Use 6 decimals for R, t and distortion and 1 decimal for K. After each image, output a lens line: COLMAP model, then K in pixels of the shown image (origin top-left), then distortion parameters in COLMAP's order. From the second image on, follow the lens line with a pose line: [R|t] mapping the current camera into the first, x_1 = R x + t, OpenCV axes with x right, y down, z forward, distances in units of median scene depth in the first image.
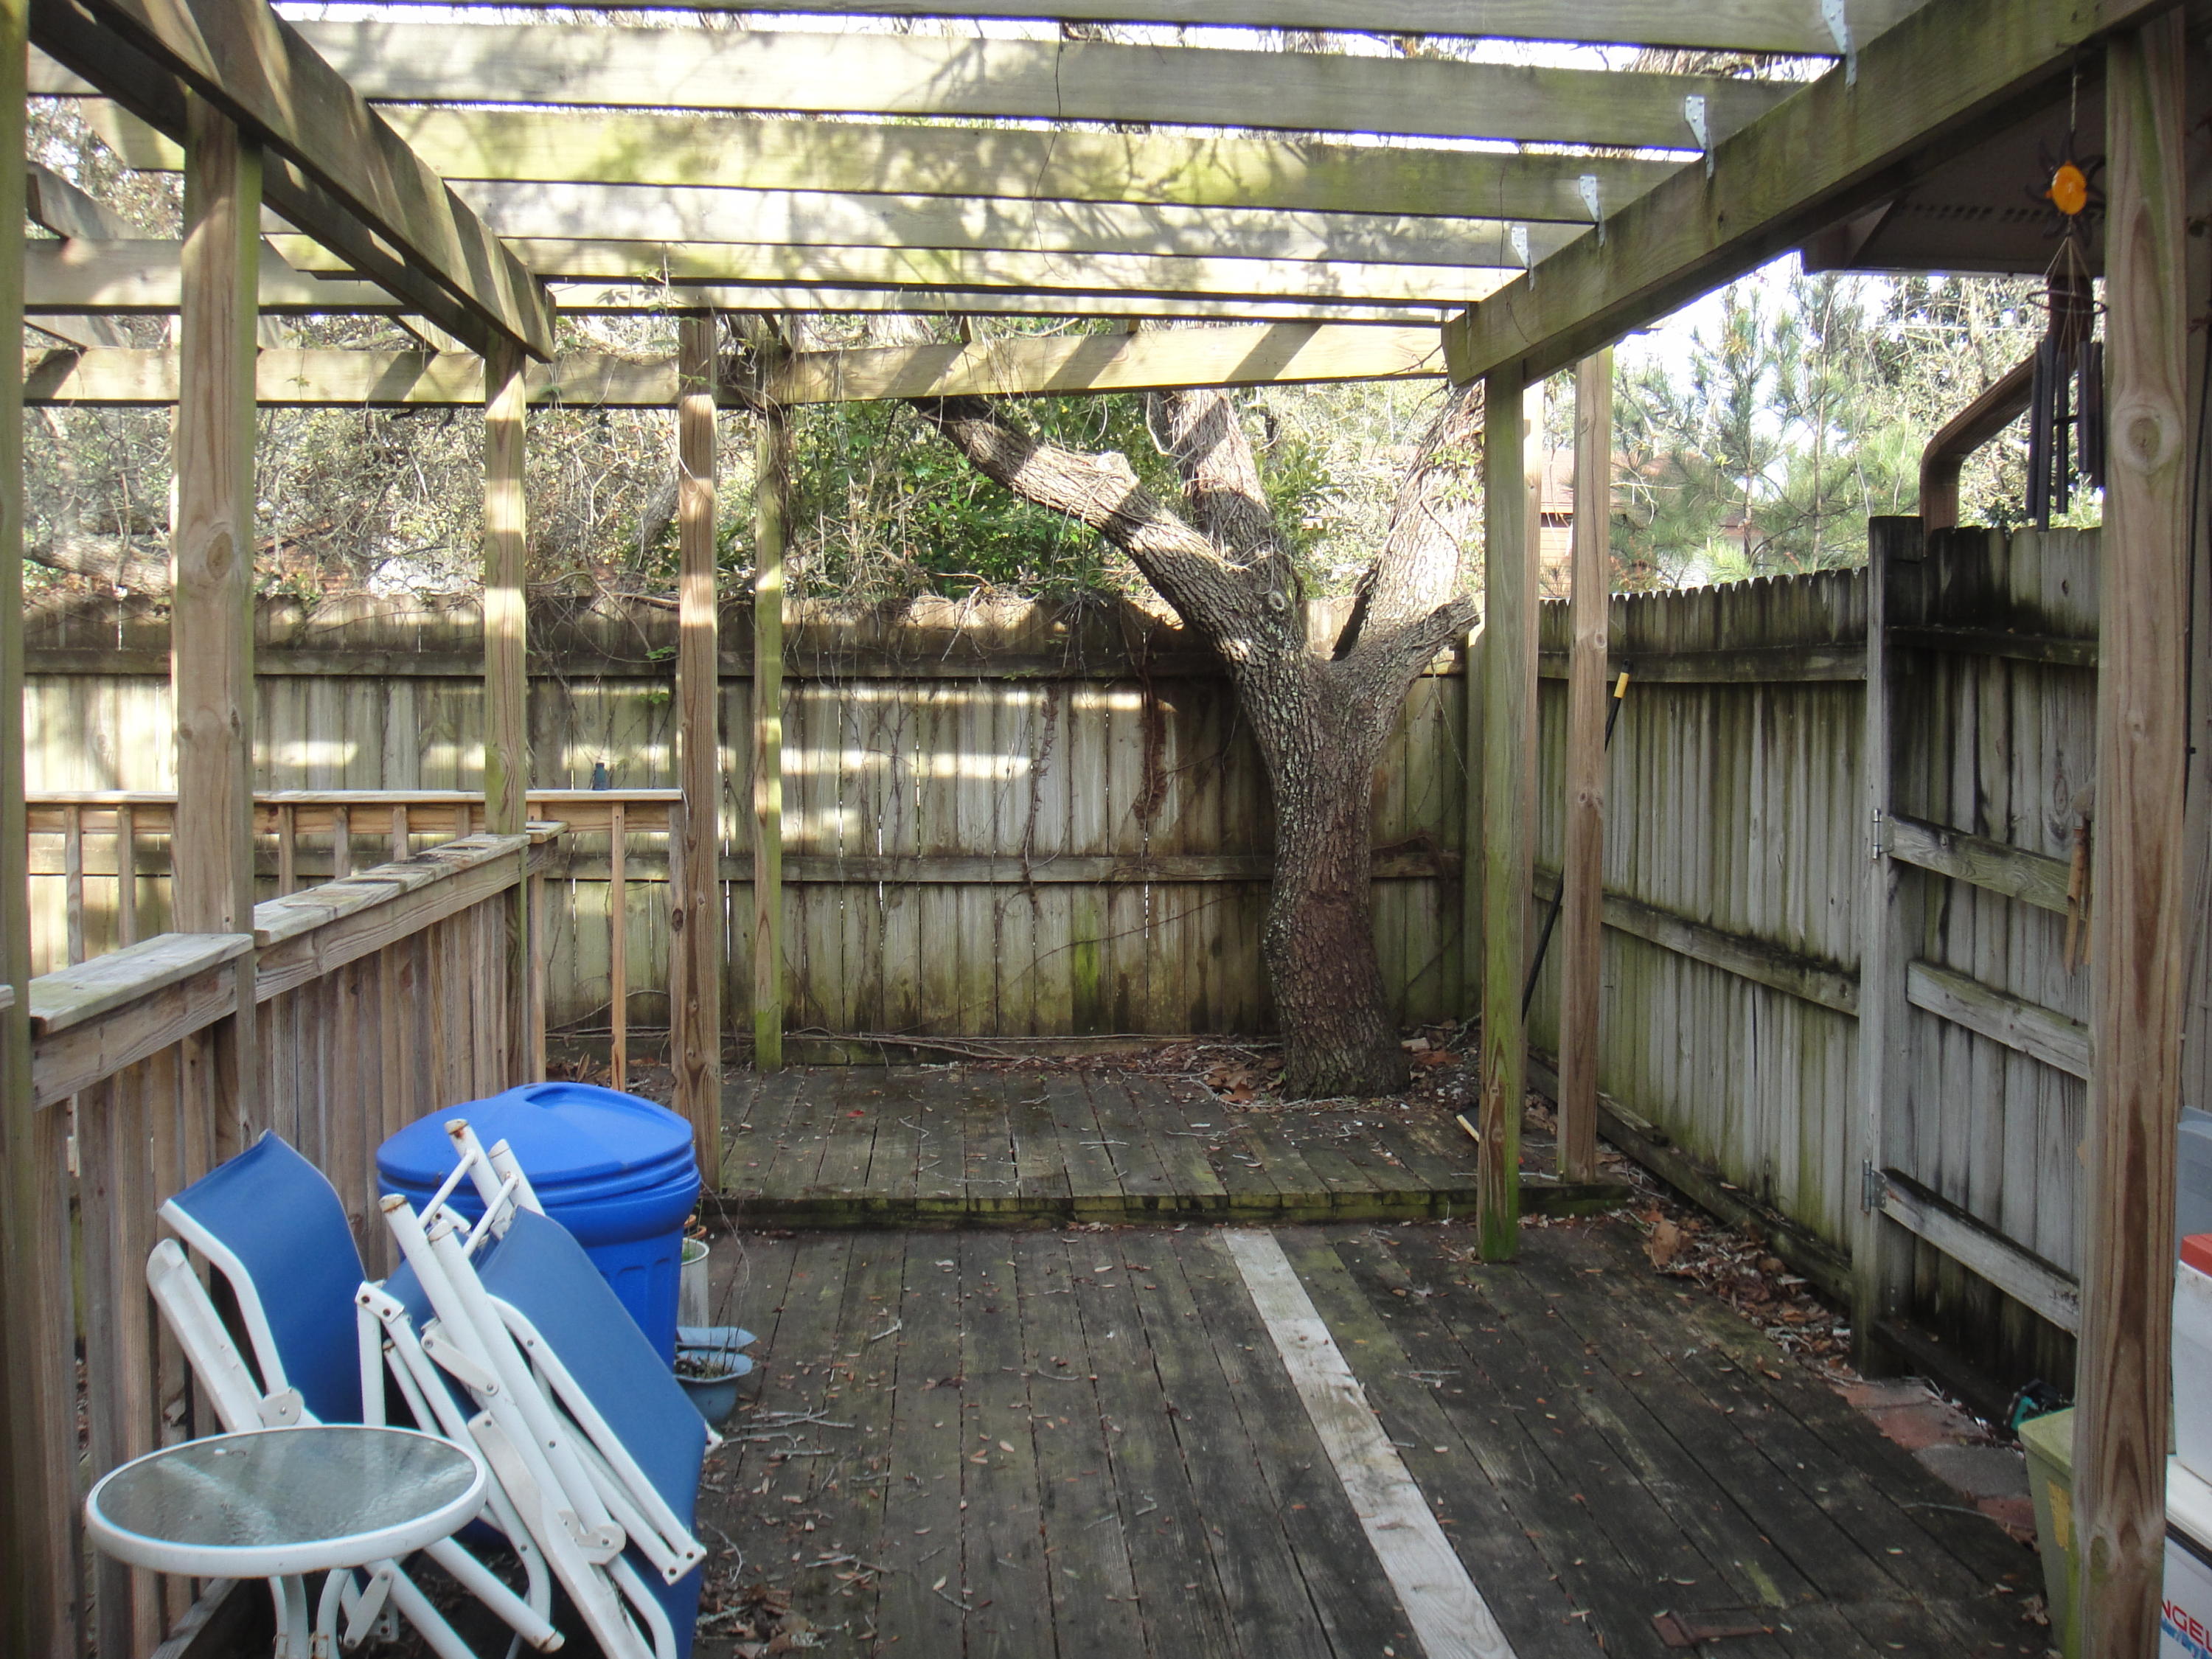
lens RADIAL K [[2362.2, 0, 1111.7], [0, 2362.2, 794.9], [0, 0, 1]] dist [-0.178015, 0.150438]
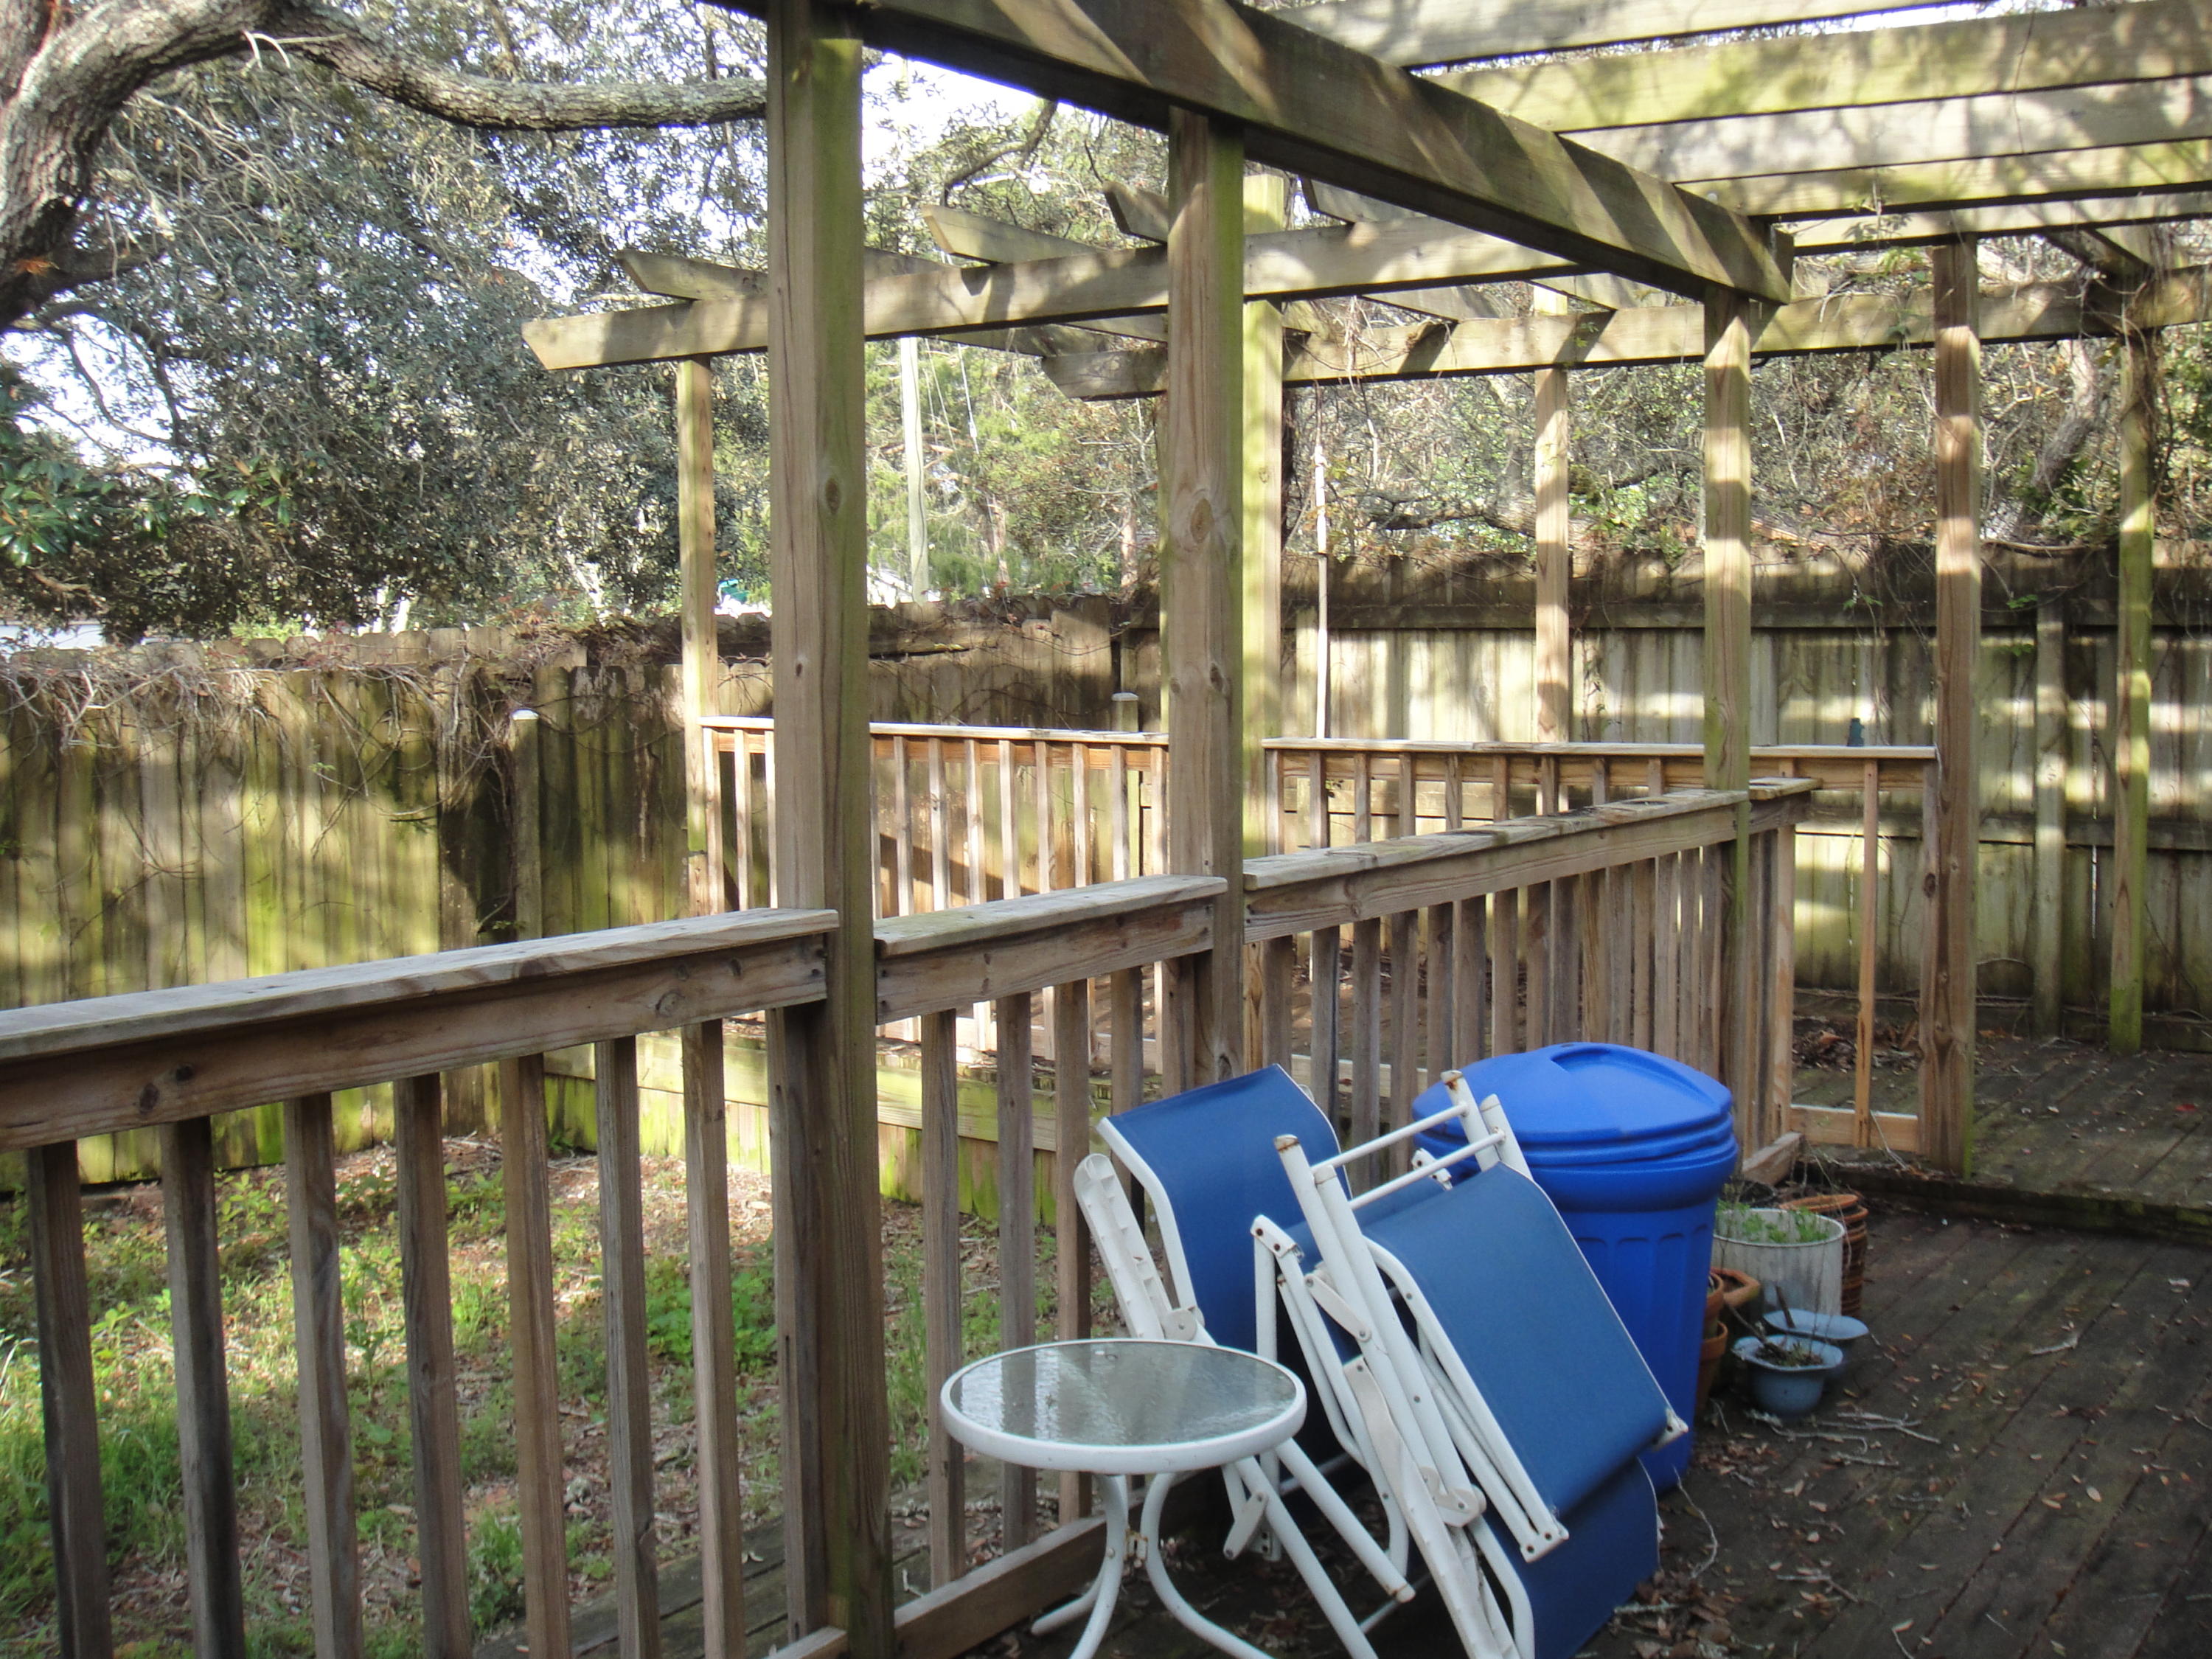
lens RADIAL K [[2362.2, 0, 1111.7], [0, 2362.2, 794.9], [0, 0, 1]] dist [-0.178015, 0.150438]
pose [[0.779005, 0.027568, -0.626411, 0.155531], [-0.014339, 0.999555, 0.026158, -0.003012], [0.626854, -0.011395, 0.779054, 0.073910]]
